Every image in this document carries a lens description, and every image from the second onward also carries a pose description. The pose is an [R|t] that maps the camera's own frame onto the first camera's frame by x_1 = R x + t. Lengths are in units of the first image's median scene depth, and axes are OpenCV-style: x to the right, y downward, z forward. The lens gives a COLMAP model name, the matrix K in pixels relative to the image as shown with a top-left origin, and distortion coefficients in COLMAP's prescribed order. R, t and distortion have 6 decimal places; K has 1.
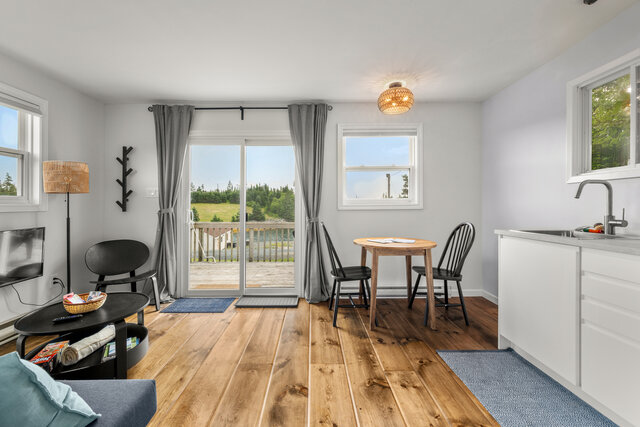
lens RADIAL K [[278.0, 0, 317.9], [0, 278.0, 205.8], [0, 0, 1]] dist [0.002053, 0.000450]
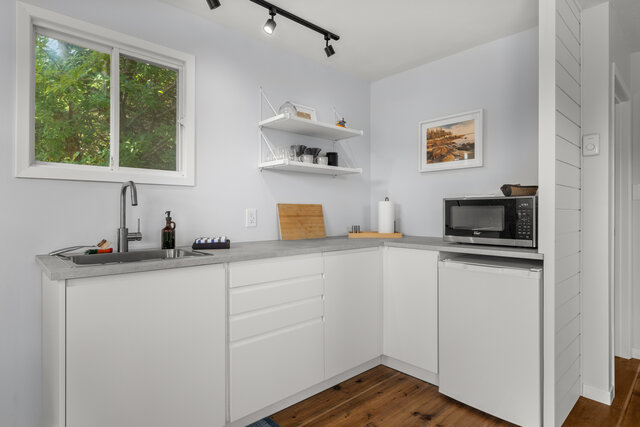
lens RADIAL K [[344.2, 0, 321.6], [0, 344.2, 212.4], [0, 0, 1]] dist [0.000832, -0.000099]
pose [[-0.664115, 0.005385, 0.747611, -0.035930], [0.004303, 0.999985, -0.003380, -0.001568], [-0.747618, 0.000972, -0.664128, 0.856070]]
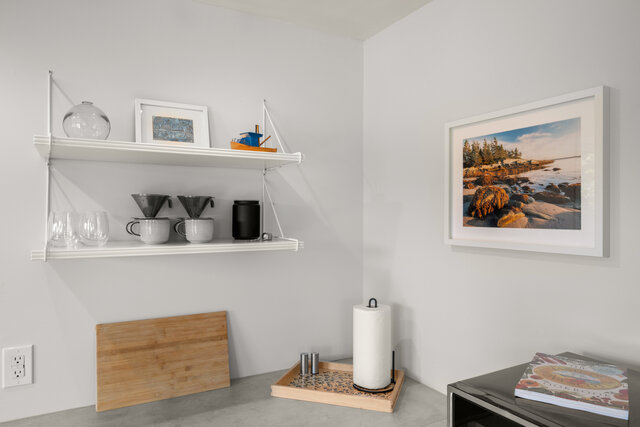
lens RADIAL K [[431.6, 0, 320.0], [0, 431.6, 213.5], [0, 0, 1]] dist [-0.005628, -0.000865]
pose [[-0.472414, 0.010192, 0.881318, 0.153875], [0.000139, 0.999934, -0.011489, -0.169317], [-0.881377, -0.005305, -0.472384, 0.304106]]
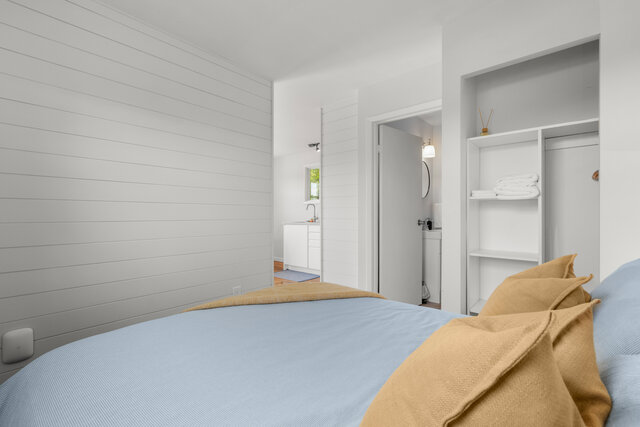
lens RADIAL K [[283.5, 0, 320.0], [0, 283.5, 213.5], [0, 0, 1]] dist [0.000456, 0.000184]
pose [[0.680153, 0.000305, 0.733070, -0.795208], [-0.001177, 0.999999, 0.000676, 0.007539], [-0.733069, -0.001323, 0.680153, -0.772689]]
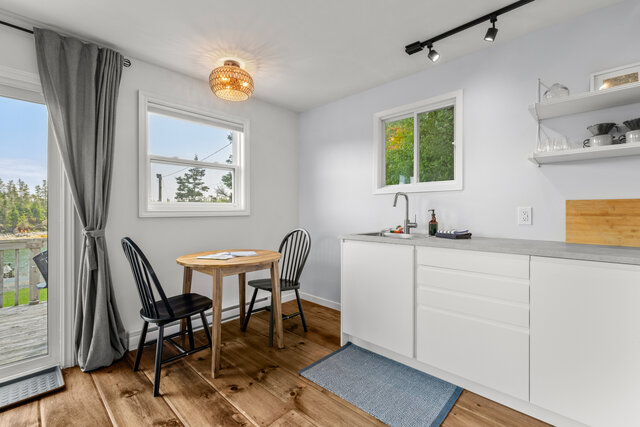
lens RADIAL K [[281.7, 0, 327.5], [0, 281.7, 211.5], [0, 0, 1]] dist [0.002606, 0.000499]
pose [[0.690847, 0.002988, 0.722995, -0.135944], [-0.002998, 0.999995, -0.001268, 0.000216], [-0.722995, -0.001291, 0.690852, 0.238189]]
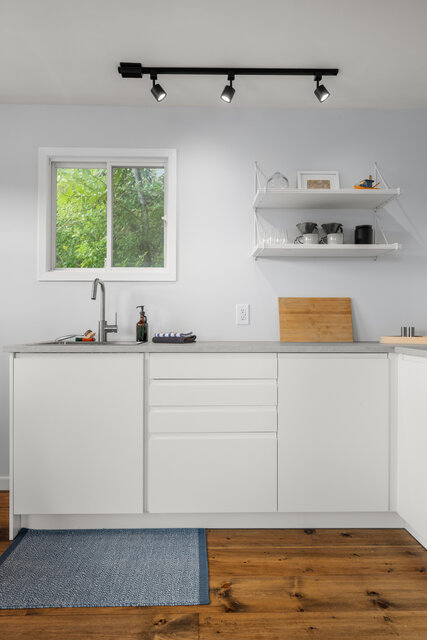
lens RADIAL K [[431.6, 0, 214.2], [0, 431.6, 327.2], [0, 0, 1]] dist [-0.005628, -0.000865]
pose [[-0.010410, -0.005288, 0.999932, -0.238733], [-0.000982, 0.999986, 0.005278, 0.034692], [-0.999945, -0.000927, -0.010415, 0.458247]]
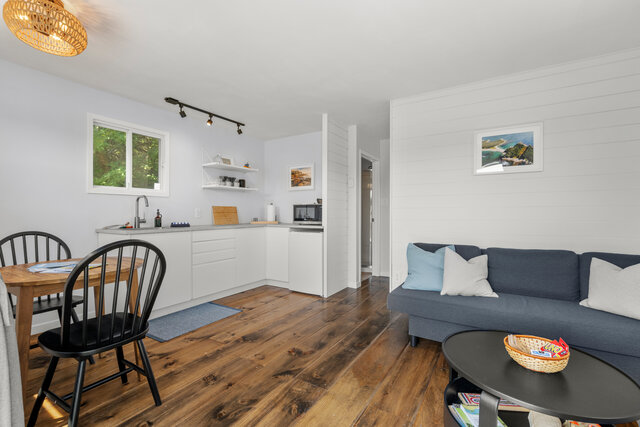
lens RADIAL K [[270.4, 0, 315.3], [0, 270.4, 213.0], [0, 0, 1]] dist [-0.000488, -0.000049]
pose [[-0.833966, 0.007687, 0.551763, -0.522652], [0.005704, 0.999970, -0.005311, 0.019221], [-0.551787, -0.001282, -0.833984, 1.233544]]
